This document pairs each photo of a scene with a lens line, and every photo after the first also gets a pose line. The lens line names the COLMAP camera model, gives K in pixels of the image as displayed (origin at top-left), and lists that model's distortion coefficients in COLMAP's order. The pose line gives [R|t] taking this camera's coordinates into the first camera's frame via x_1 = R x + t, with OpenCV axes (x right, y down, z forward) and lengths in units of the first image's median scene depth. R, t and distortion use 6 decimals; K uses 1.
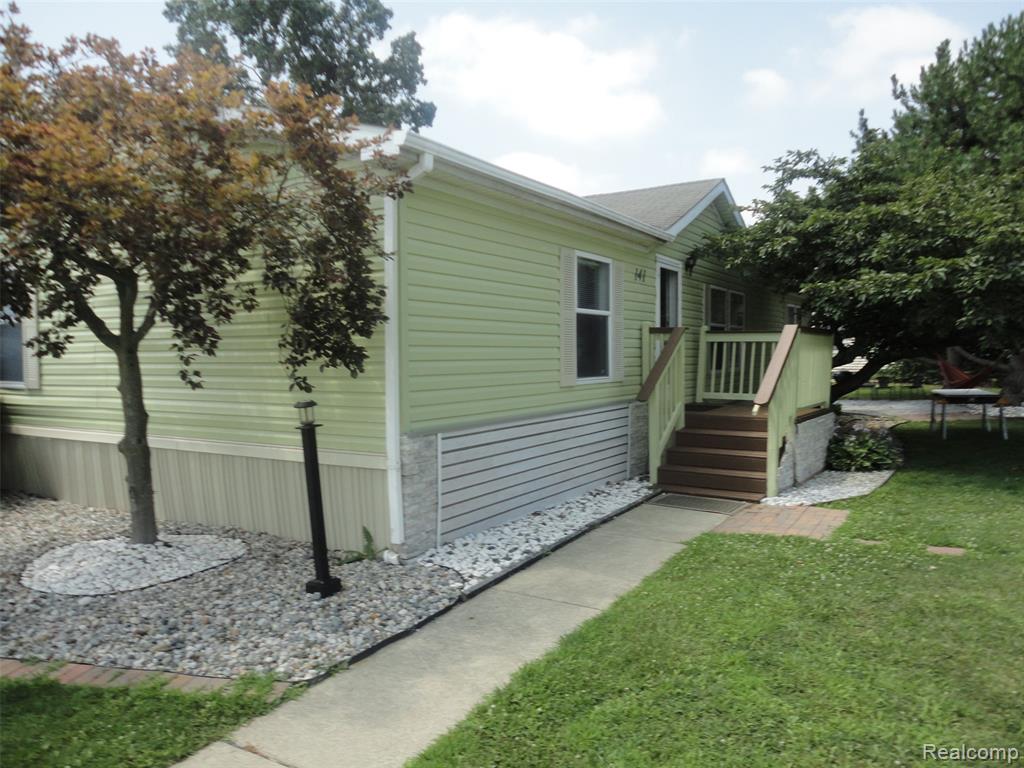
lens RADIAL K [[740.8, 0, 512.0], [0, 740.8, 384.0], [0, 0, 1]] dist [0.003925, -0.002284]
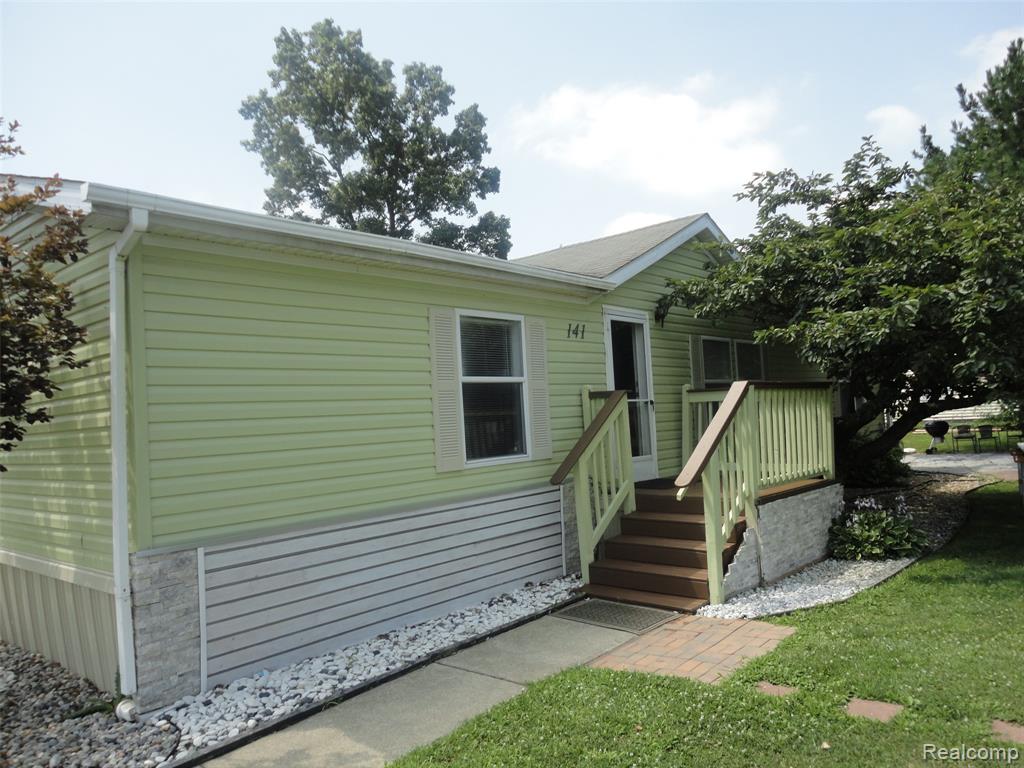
lens RADIAL K [[740.8, 0, 512.0], [0, 740.8, 384.0], [0, 0, 1]] dist [0.003925, -0.002284]
pose [[0.986477, -0.053893, -0.154787, 0.238025], [0.041146, 0.995582, -0.084405, -0.018264], [0.158652, 0.076895, 0.984336, 0.158814]]
